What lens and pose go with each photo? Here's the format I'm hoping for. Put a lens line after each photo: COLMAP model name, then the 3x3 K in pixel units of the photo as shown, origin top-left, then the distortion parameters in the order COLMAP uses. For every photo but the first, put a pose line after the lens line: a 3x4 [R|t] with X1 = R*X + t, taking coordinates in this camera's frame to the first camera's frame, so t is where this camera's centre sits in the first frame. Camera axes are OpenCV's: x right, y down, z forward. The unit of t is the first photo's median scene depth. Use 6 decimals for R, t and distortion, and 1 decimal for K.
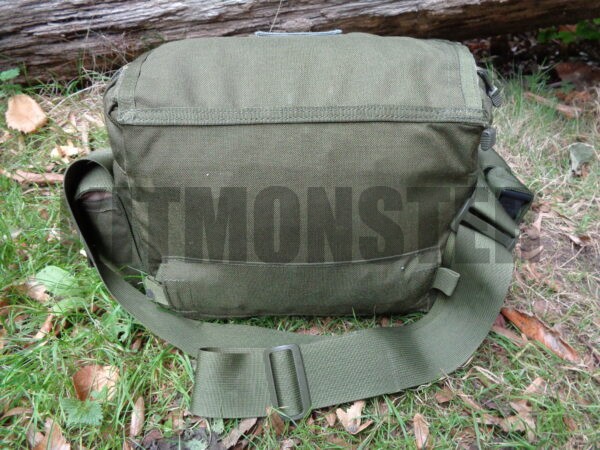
lens RADIAL K [[463.1, 0, 303.1], [0, 463.1, 229.1], [0, 0, 1]] dist [0.008723, 0.002460]
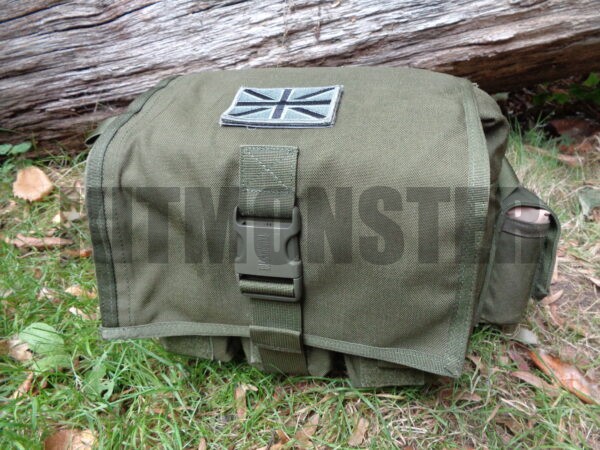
lens RADIAL K [[463.1, 0, 301.7], [0, 463.1, 223.6], [0, 0, 1]] dist [0.008723, 0.002460]
pose [[0.998859, -0.038195, -0.028655, 0.021522], [0.032246, 0.982179, -0.185162, 0.049883], [0.035217, 0.184026, 0.982290, 0.035506]]
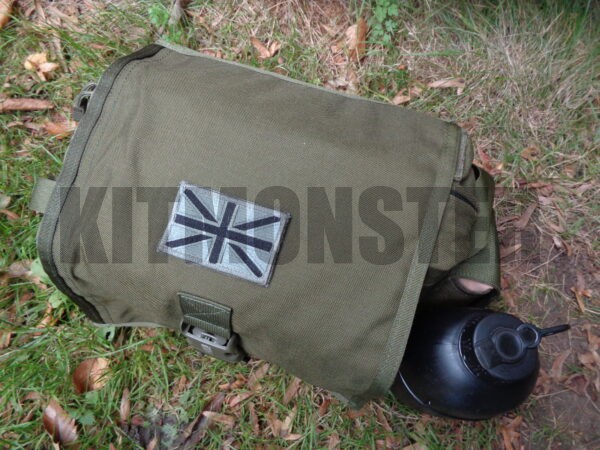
lens RADIAL K [[463.1, 0, 312.2], [0, 463.1, 222.0], [0, 0, 1]] dist [0.008723, 0.002460]
pose [[0.992726, 0.106493, -0.056168, 0.104730], [-0.060169, 0.842907, 0.534685, -0.428034], [0.104284, -0.527416, 0.843183, 0.120305]]
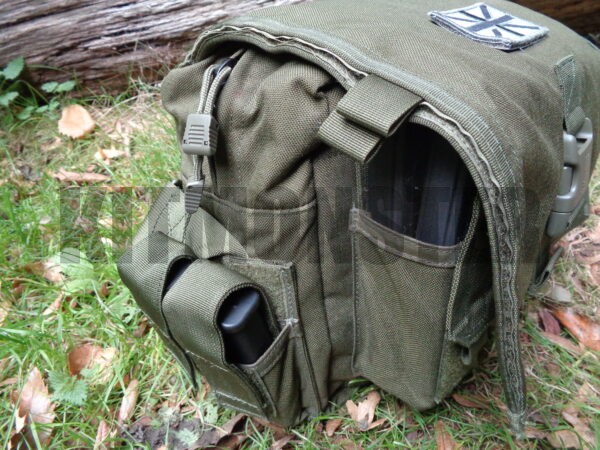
lens RADIAL K [[463.1, 0, 298.7], [0, 463.1, 226.1], [0, 0, 1]] dist [0.008723, 0.002460]
pose [[0.990629, 0.019348, -0.135203, 0.052454], [-0.032062, 0.995196, -0.092502, 0.073651], [0.132764, 0.095970, 0.986490, 0.055783]]
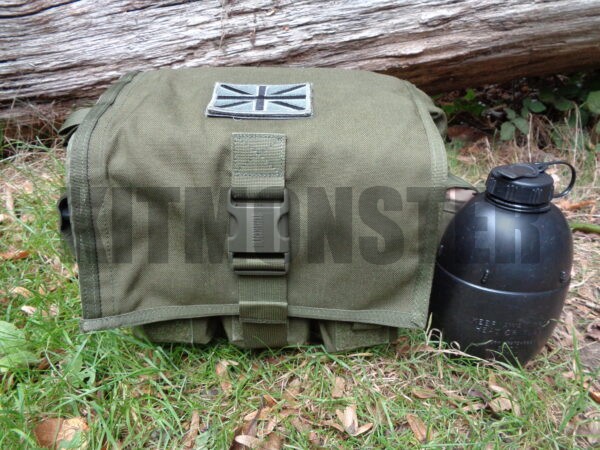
lens RADIAL K [[463.1, 0, 303.6], [0, 463.1, 223.9], [0, 0, 1]] dist [0.008723, 0.002460]
pose [[0.976577, -0.072778, 0.202488, -0.084740], [0.111612, 0.975896, -0.187537, 0.086683], [-0.183959, 0.205744, 0.961160, -0.008681]]
